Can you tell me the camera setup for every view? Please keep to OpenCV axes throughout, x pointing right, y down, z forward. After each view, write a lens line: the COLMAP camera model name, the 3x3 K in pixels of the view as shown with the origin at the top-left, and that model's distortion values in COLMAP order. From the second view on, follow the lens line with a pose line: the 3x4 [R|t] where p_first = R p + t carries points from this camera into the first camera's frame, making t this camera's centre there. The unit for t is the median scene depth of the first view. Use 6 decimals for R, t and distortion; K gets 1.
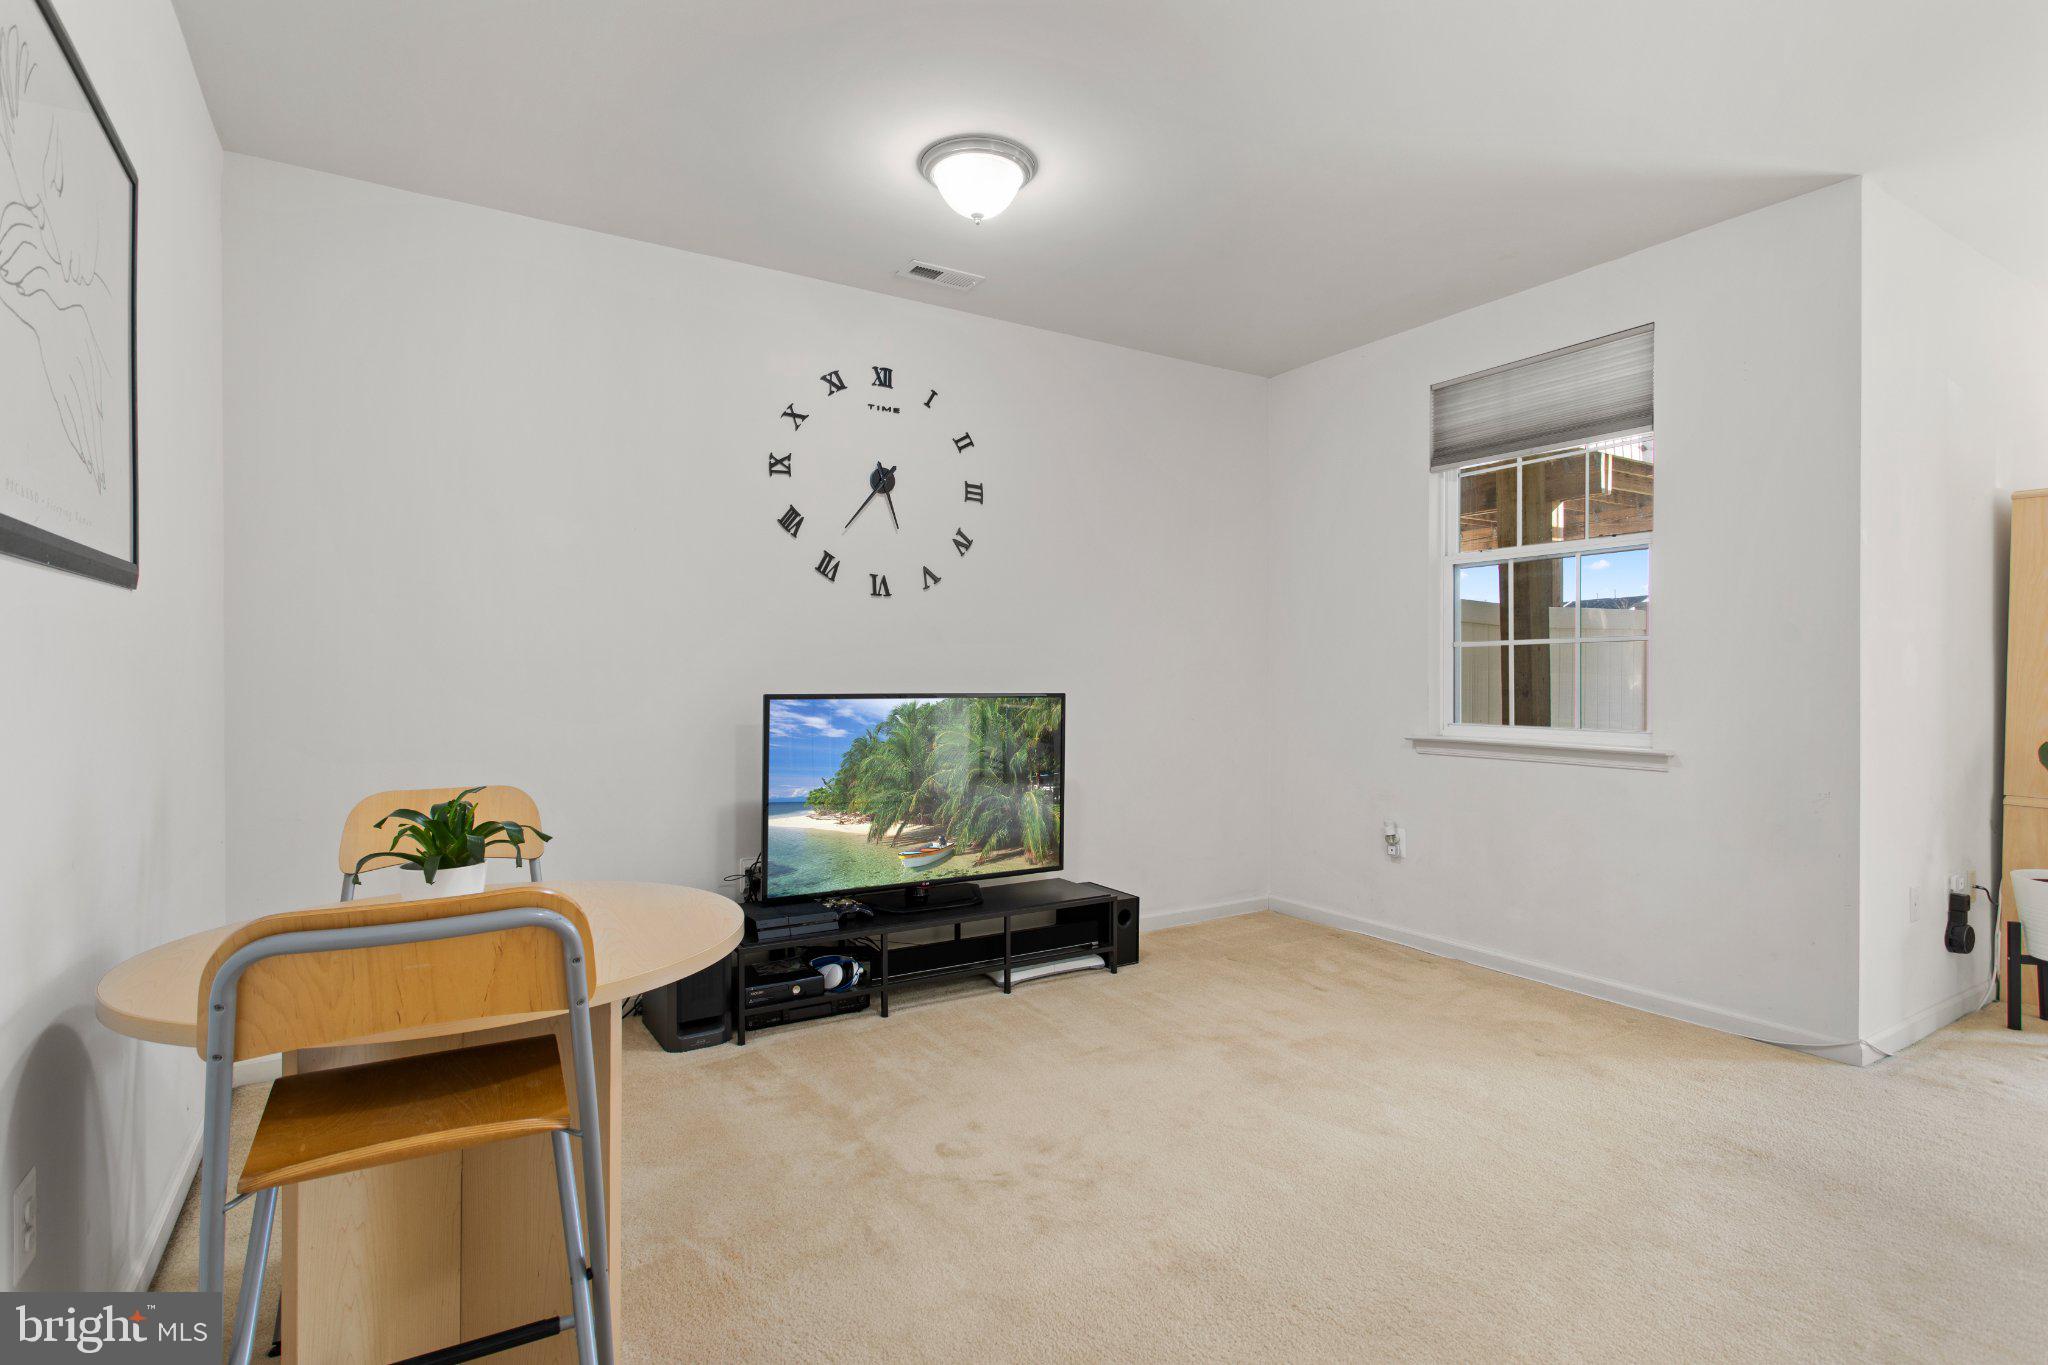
lens RADIAL K [[972.9, 0, 1036.0], [0, 972.9, 680.3], [0, 0, 1]] dist [0.000725, 0.002956]
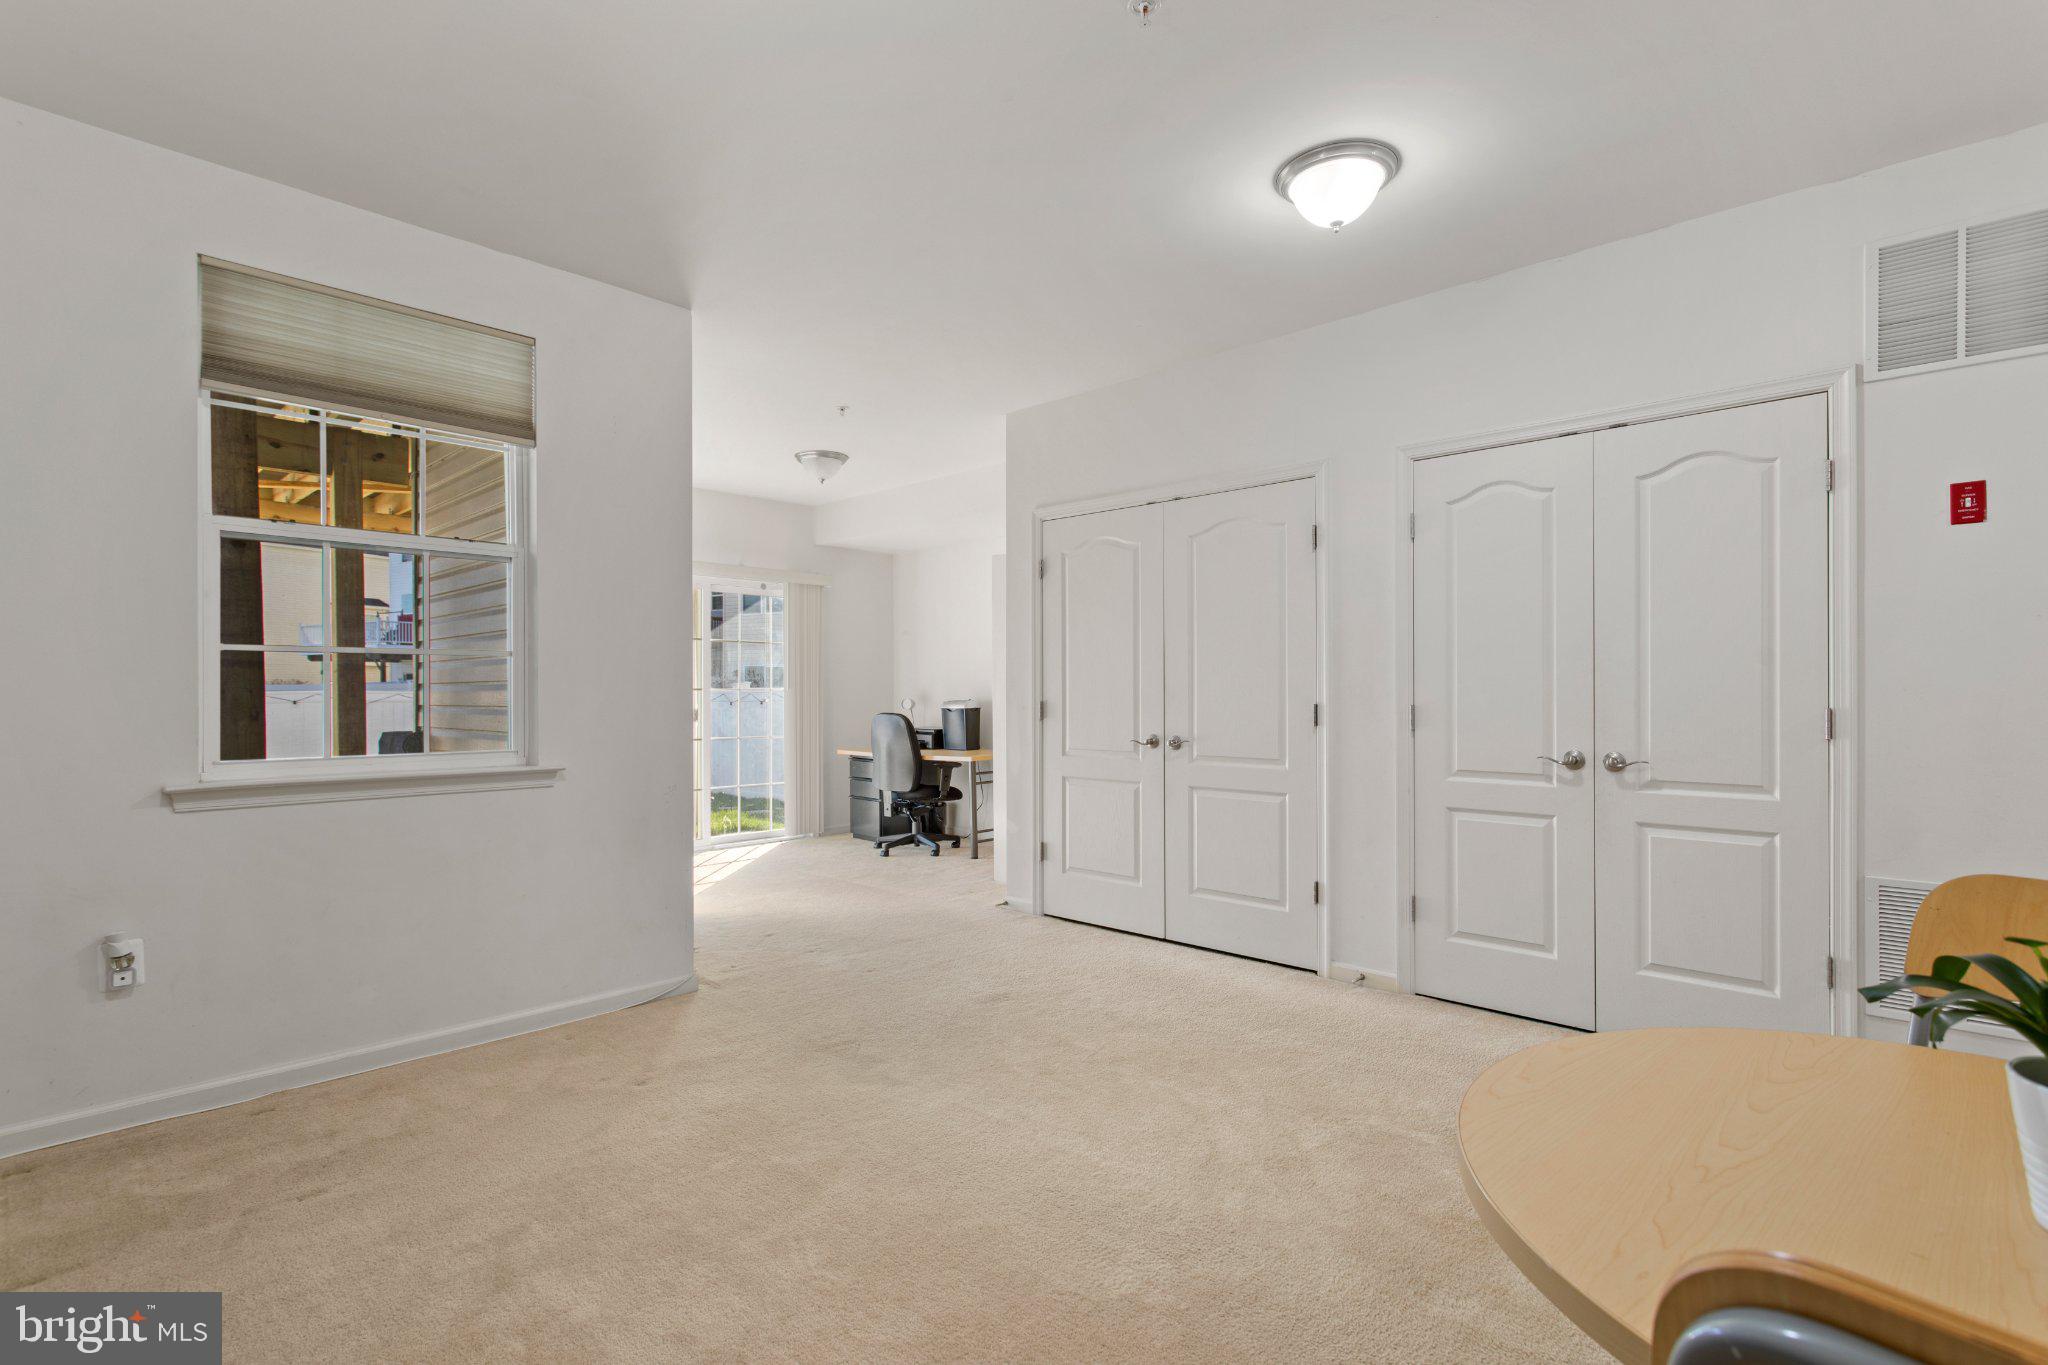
lens RADIAL K [[972.9, 0, 1021.8], [0, 972.9, 695.0], [0, 0, 1]] dist [0.000725, 0.002956]
pose [[-0.237553, -0.003430, 0.971368, -0.408319], [0.003749, 0.999983, 0.004447, -0.004416], [-0.971367, 0.004698, -0.237536, 0.675685]]
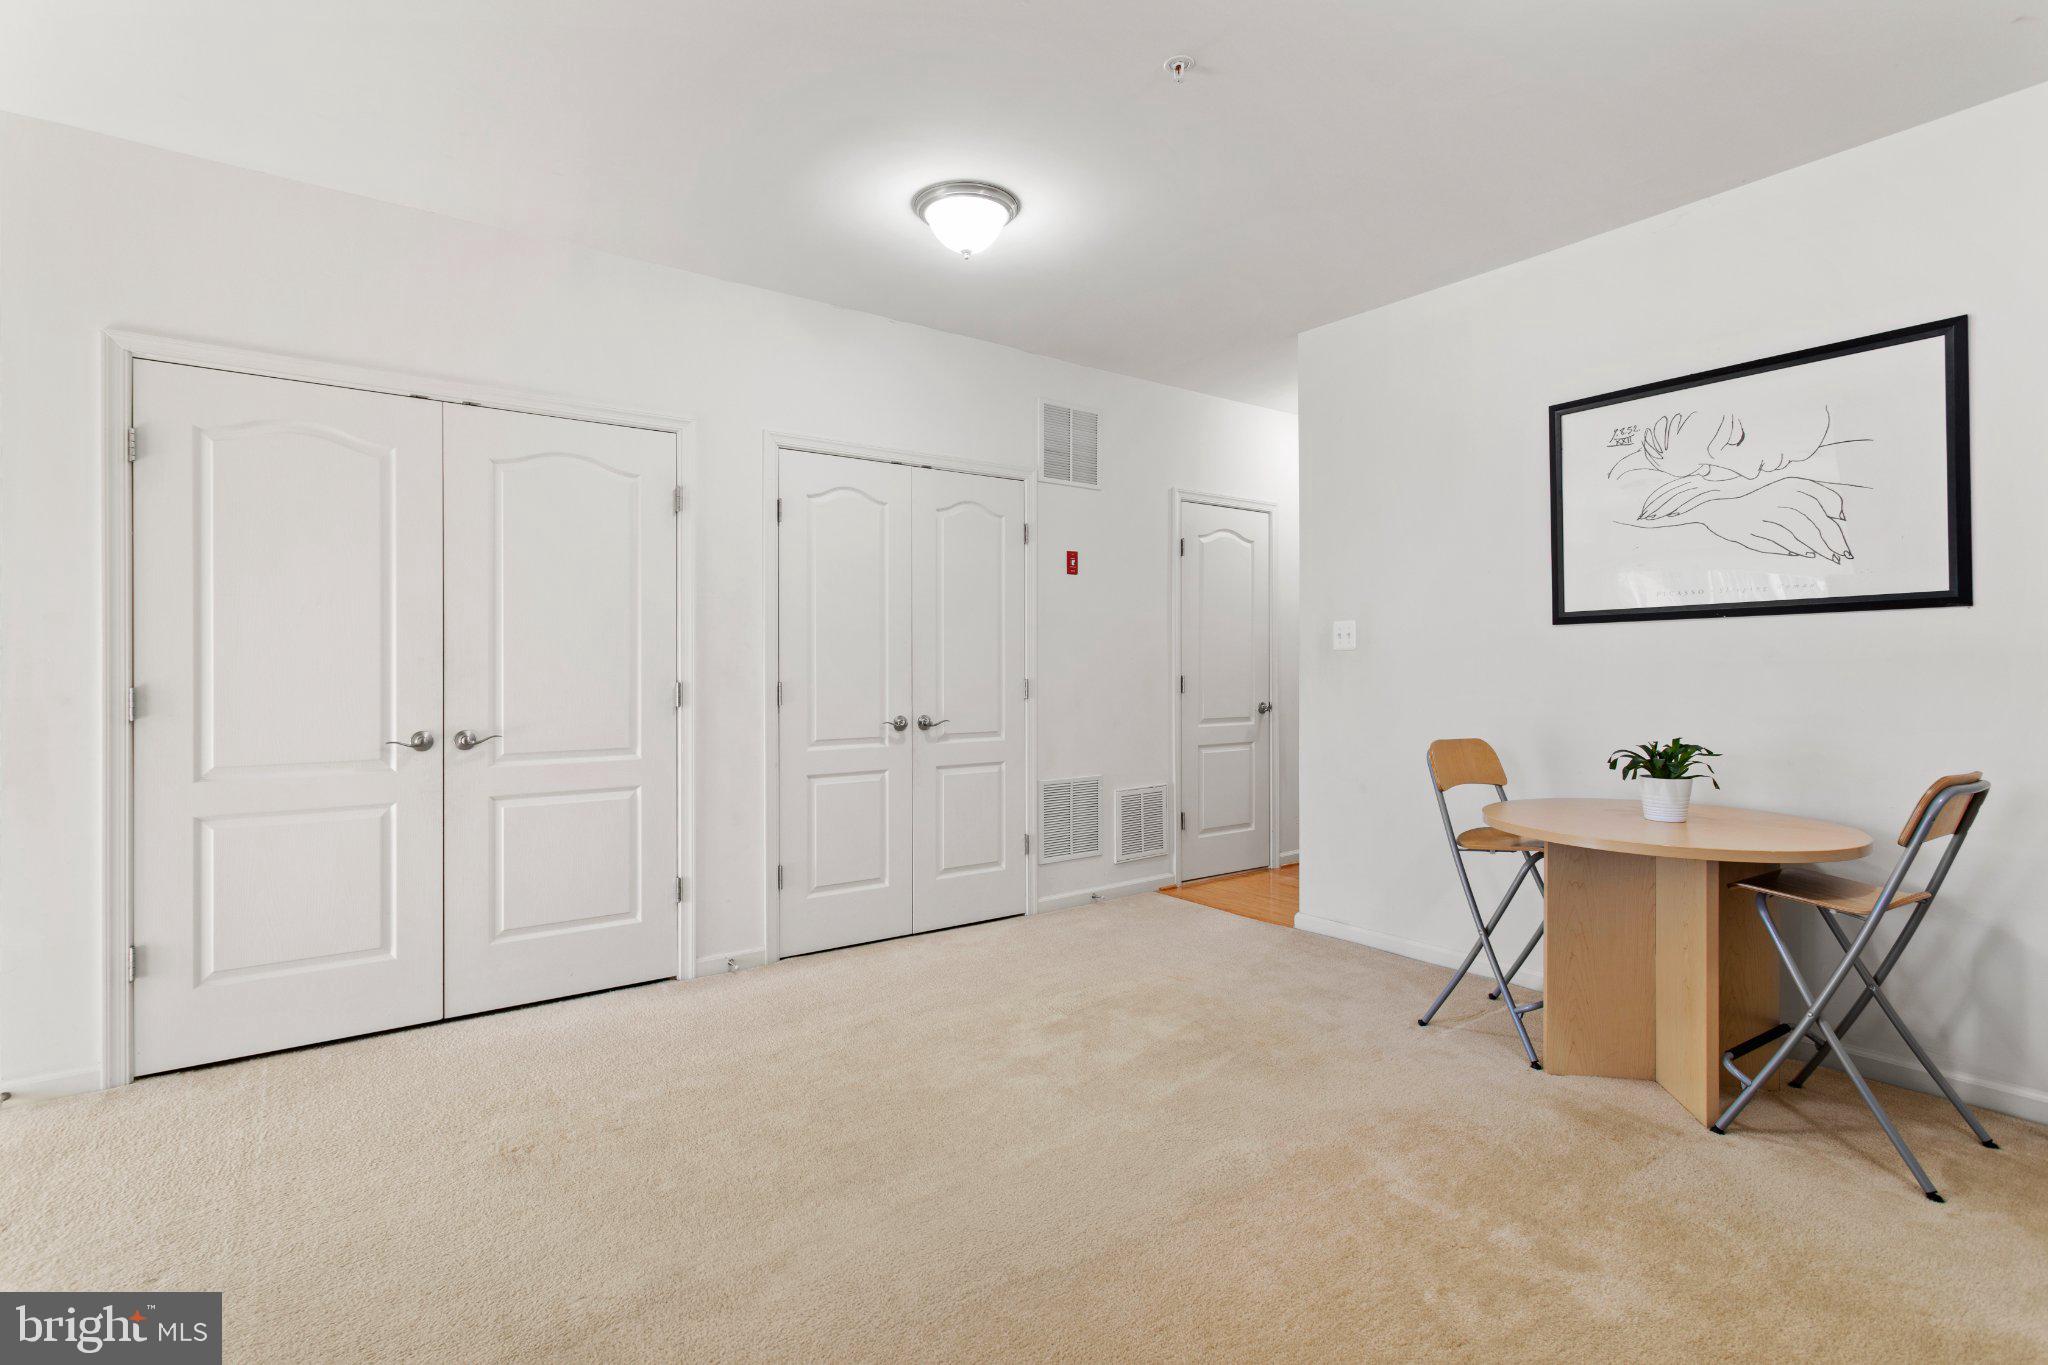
lens RADIAL K [[972.9, 0, 1019.4], [0, 972.9, 663.5], [0, 0, 1]] dist [0.000725, 0.002956]
pose [[-0.998349, 0.000774, -0.057435, 0.275070], [0.000836, 0.999999, -0.001055, -0.006460], [0.057435, -0.001102, -0.998349, 1.105600]]
